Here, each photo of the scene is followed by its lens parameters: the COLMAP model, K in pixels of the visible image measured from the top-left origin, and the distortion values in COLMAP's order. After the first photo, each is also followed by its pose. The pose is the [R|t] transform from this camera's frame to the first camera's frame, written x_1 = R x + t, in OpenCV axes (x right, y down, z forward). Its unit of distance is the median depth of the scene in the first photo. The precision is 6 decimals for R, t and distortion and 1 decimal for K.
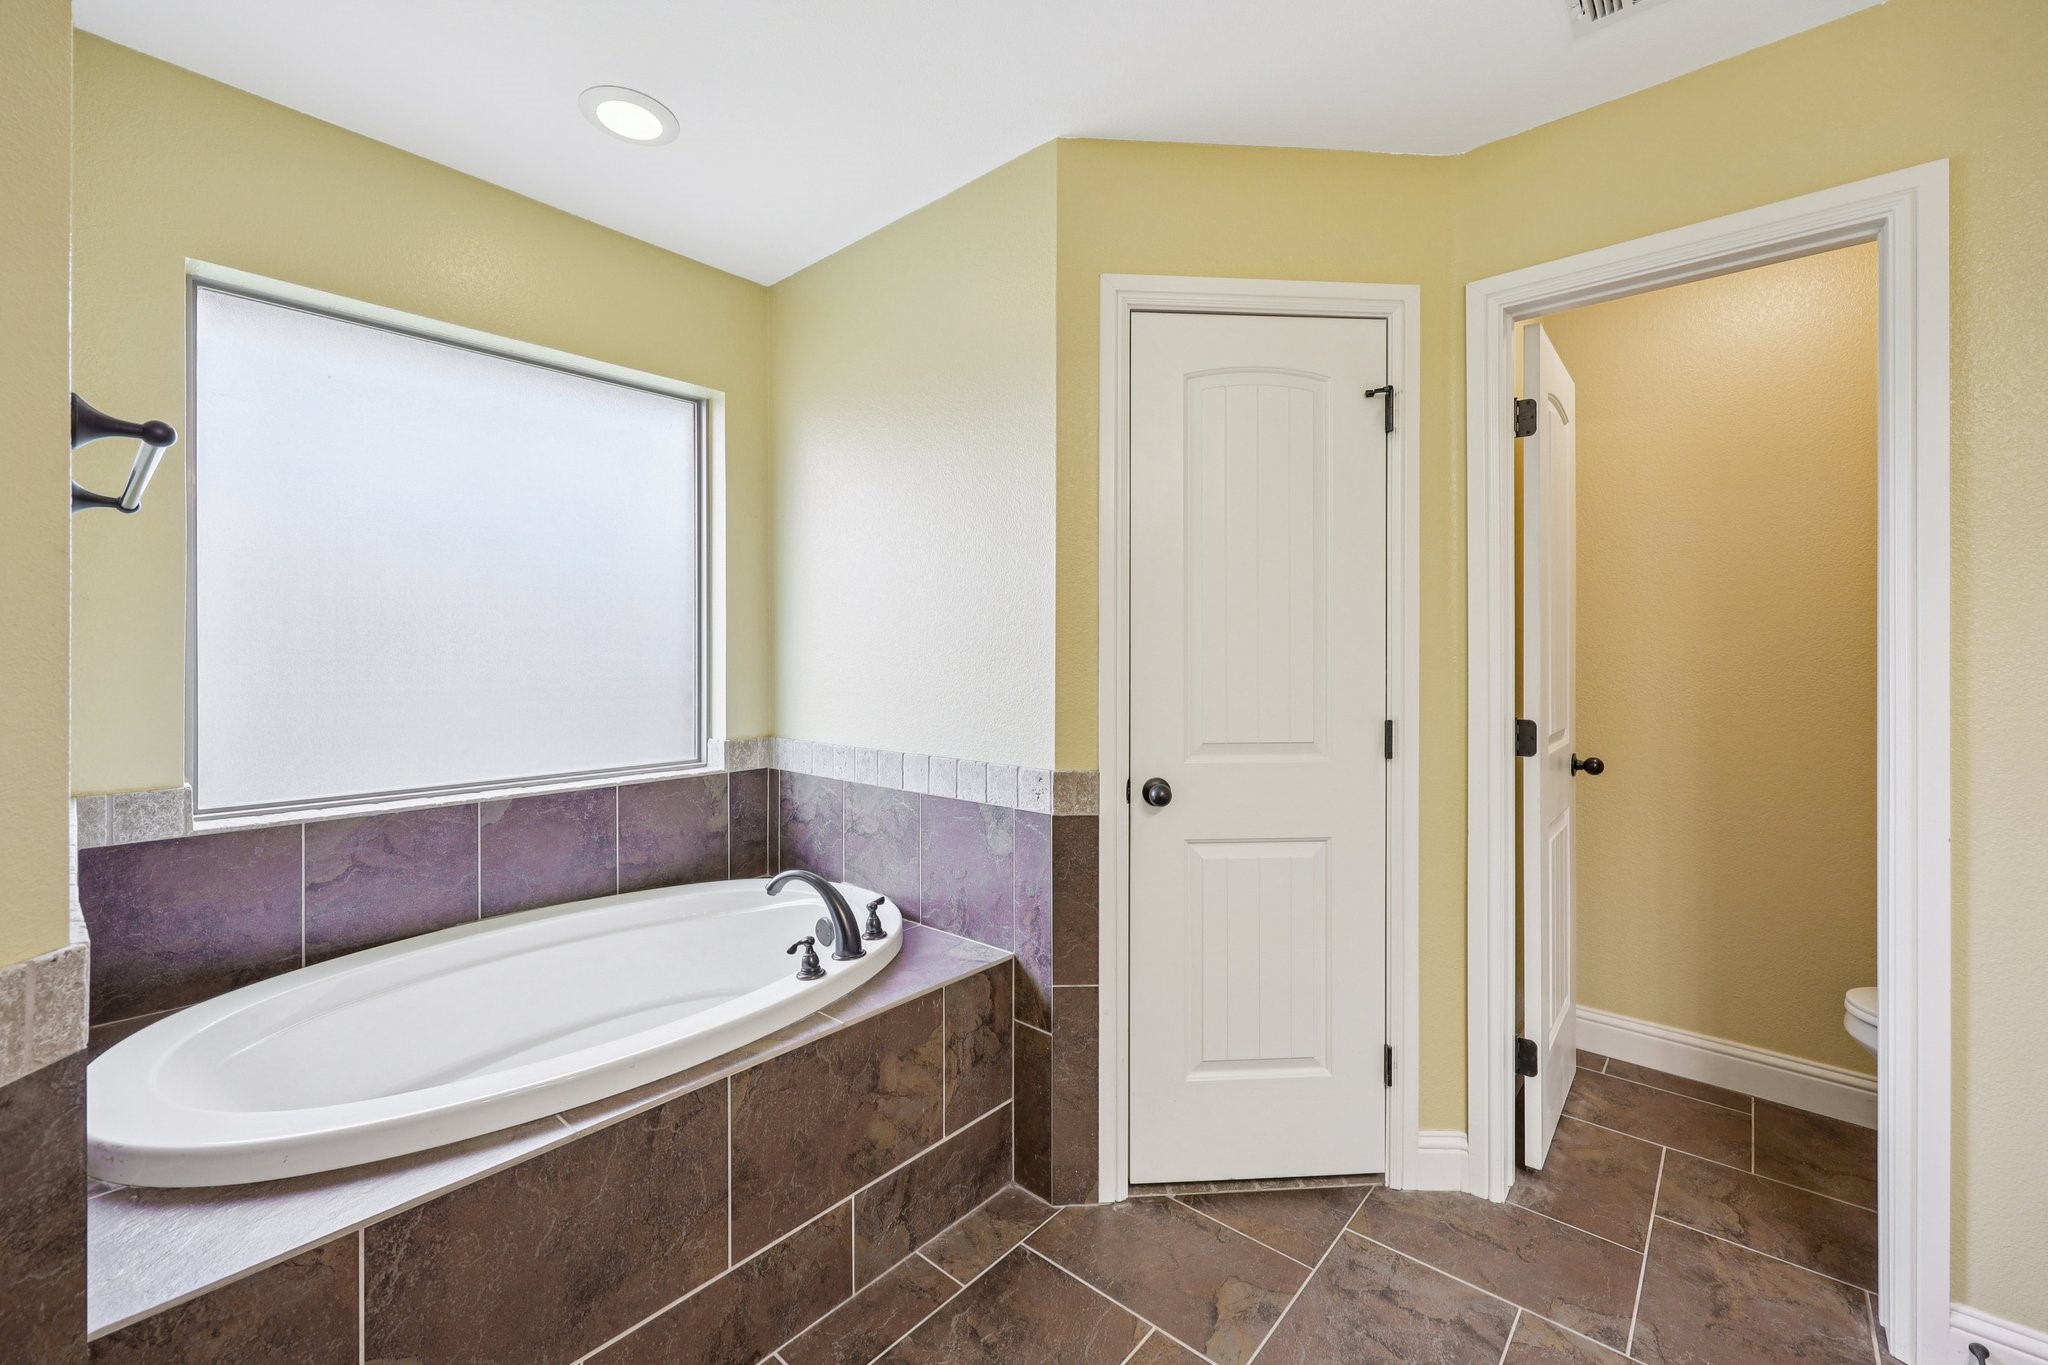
lens RADIAL K [[834.4, 0, 1022.1], [0, 834.4, 656.6], [0, 0, 1]] dist [-0.000893, -0.000102]
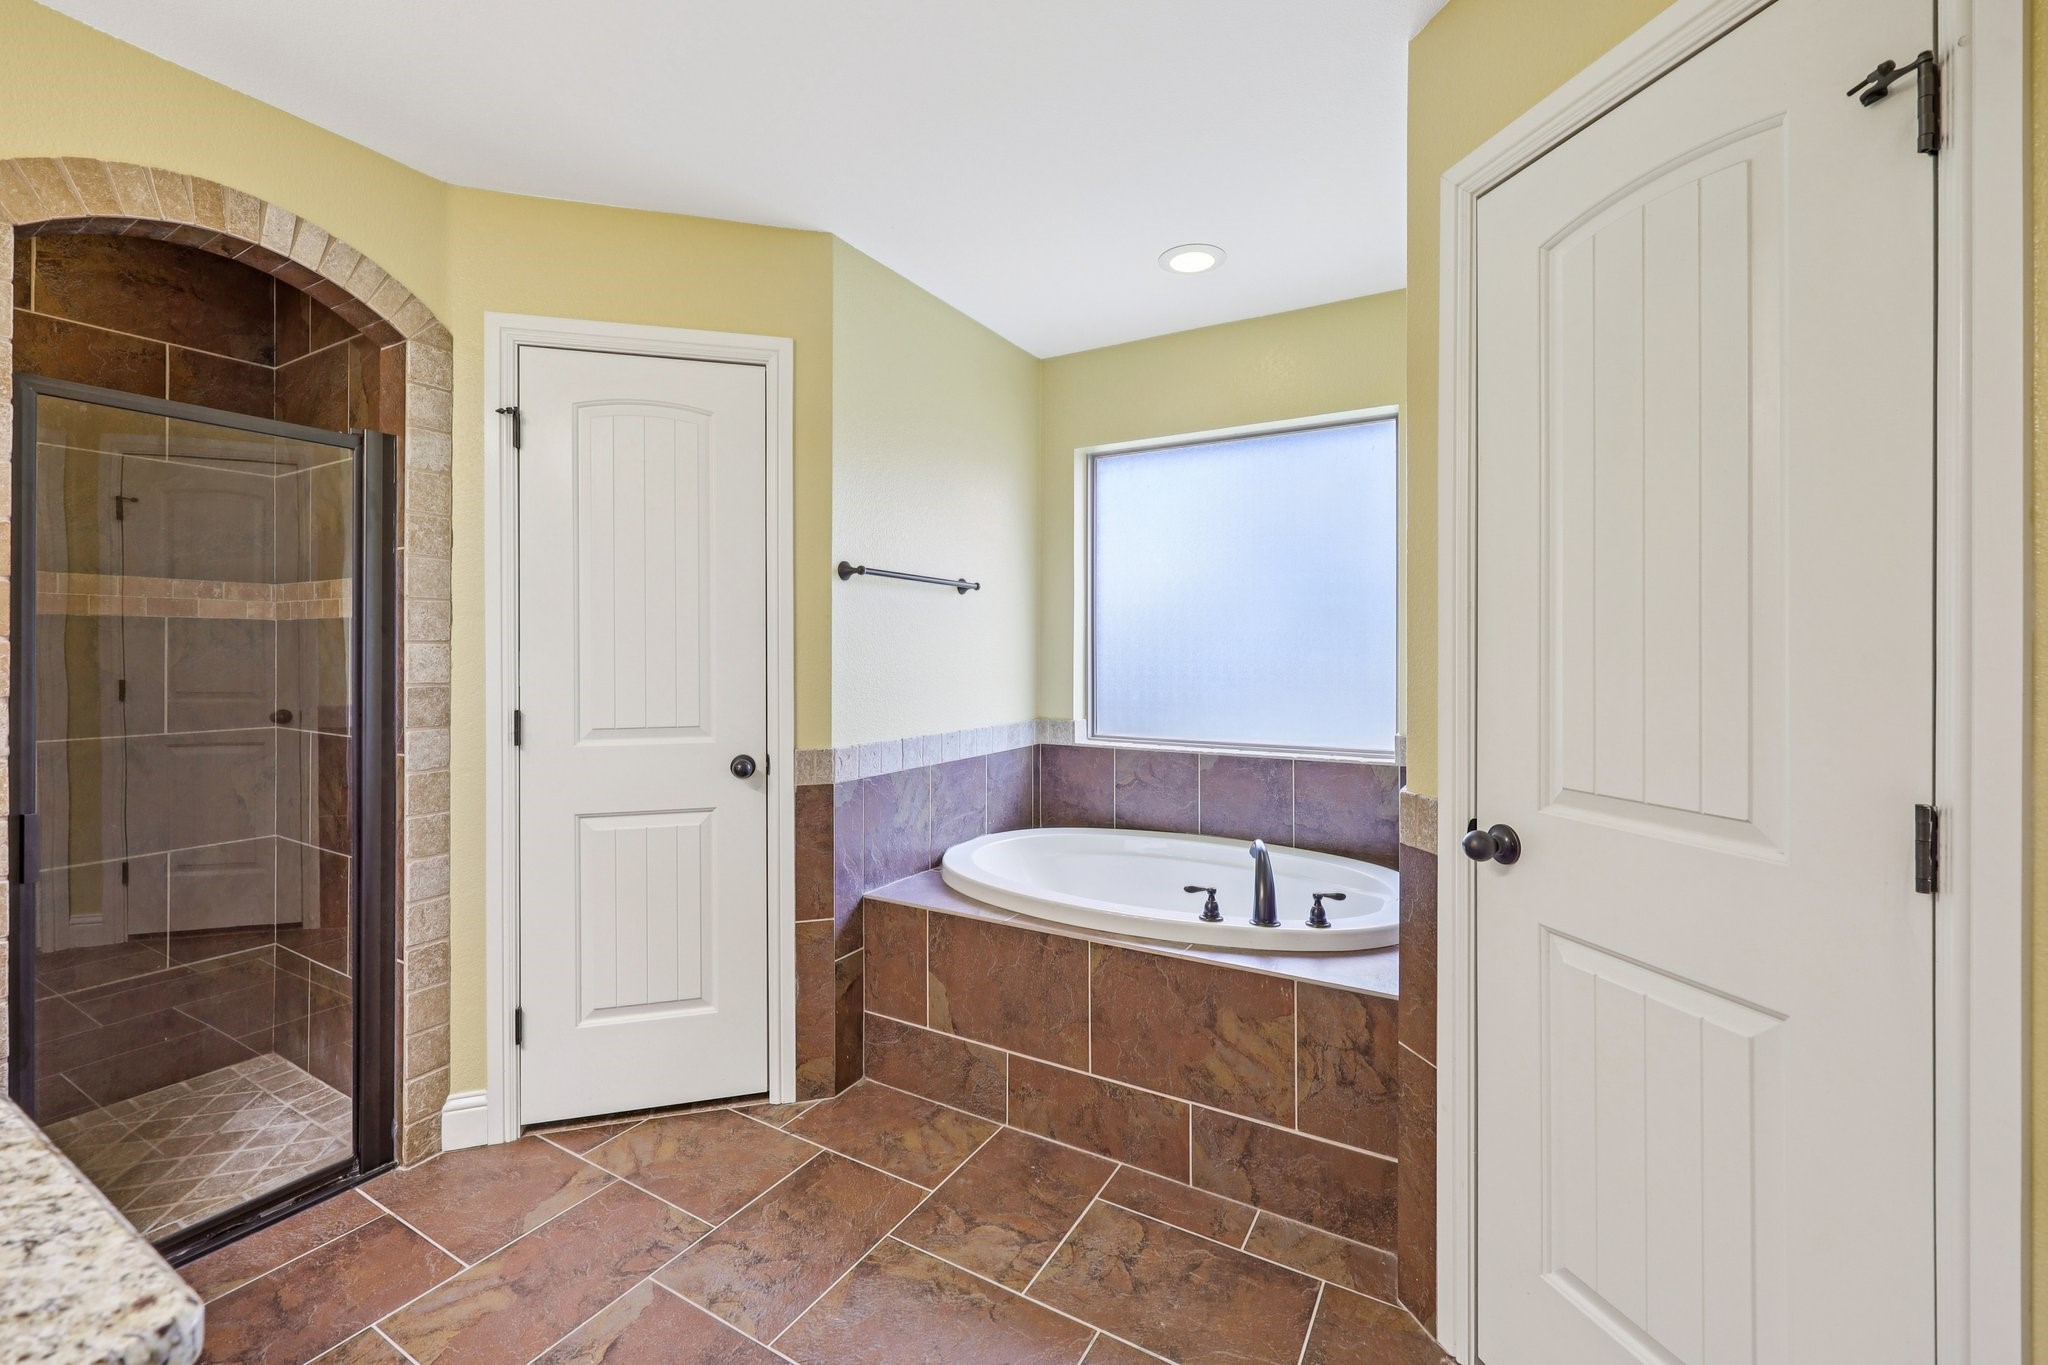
lens RADIAL K [[834.4, 0, 1022.1], [0, 834.4, 656.6], [0, 0, 1]] dist [-0.000893, -0.000102]
pose [[0.190553, 0.006450, -0.981656, 0.823460], [-0.007050, 0.999962, 0.005202, -0.001753], [0.981652, 0.005930, 0.190591, 0.469281]]
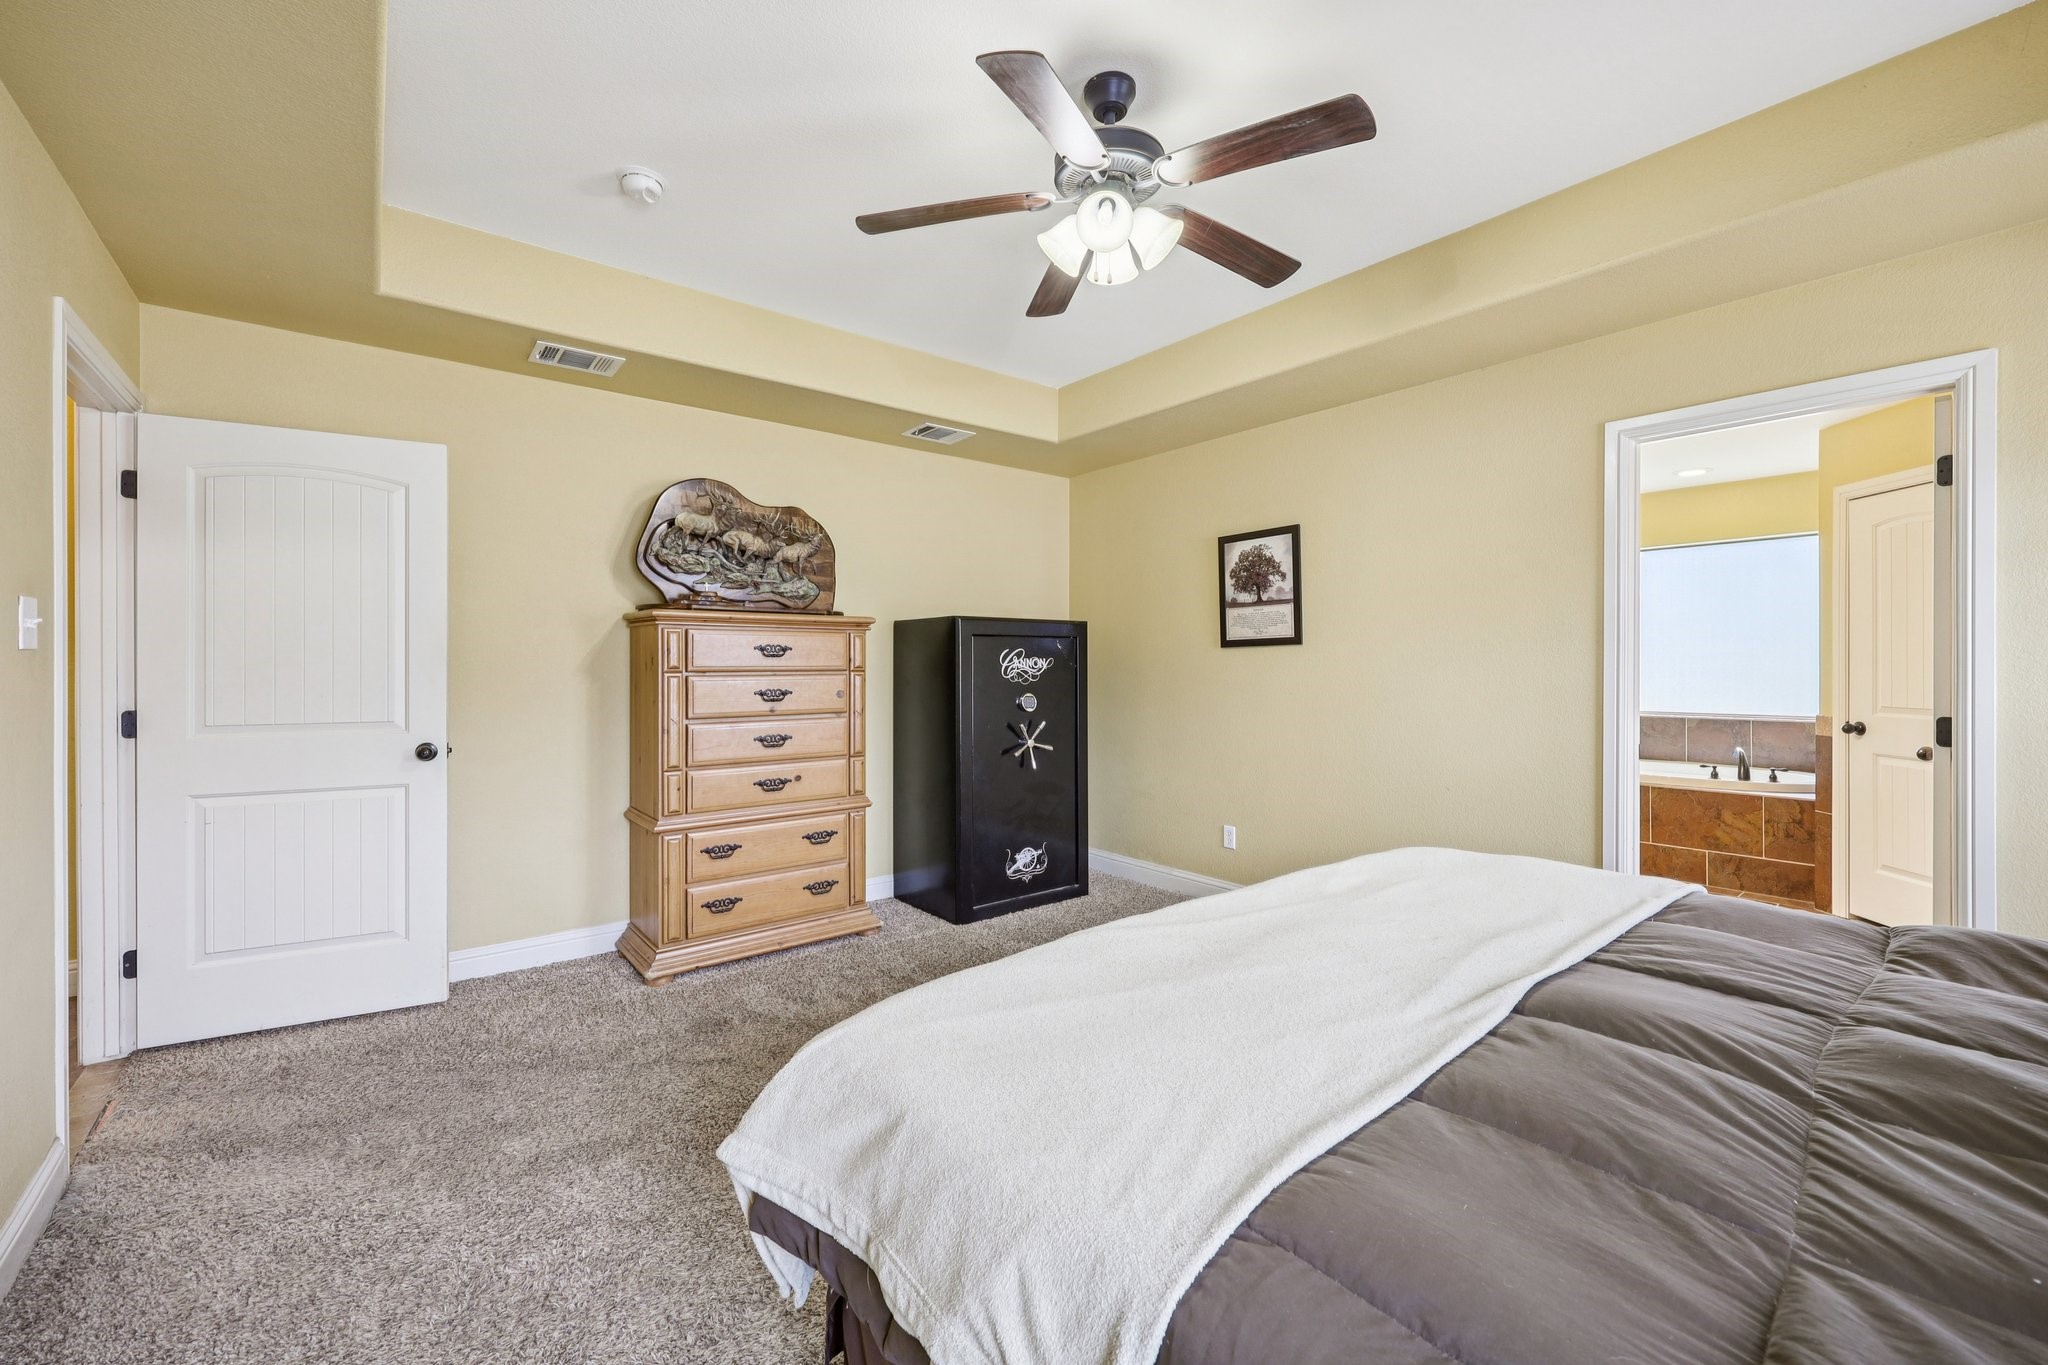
lens RADIAL K [[820.3, 0, 1031.4], [0, 820.3, 670.1], [0, 0, 1]] dist [-0.001783, -0.000207]
pose [[-0.172905, 0.005958, -0.984920, 2.644855], [-0.004735, 0.999965, 0.006881, 0.012263], [0.984927, 0.005854, -0.172871, -0.719160]]
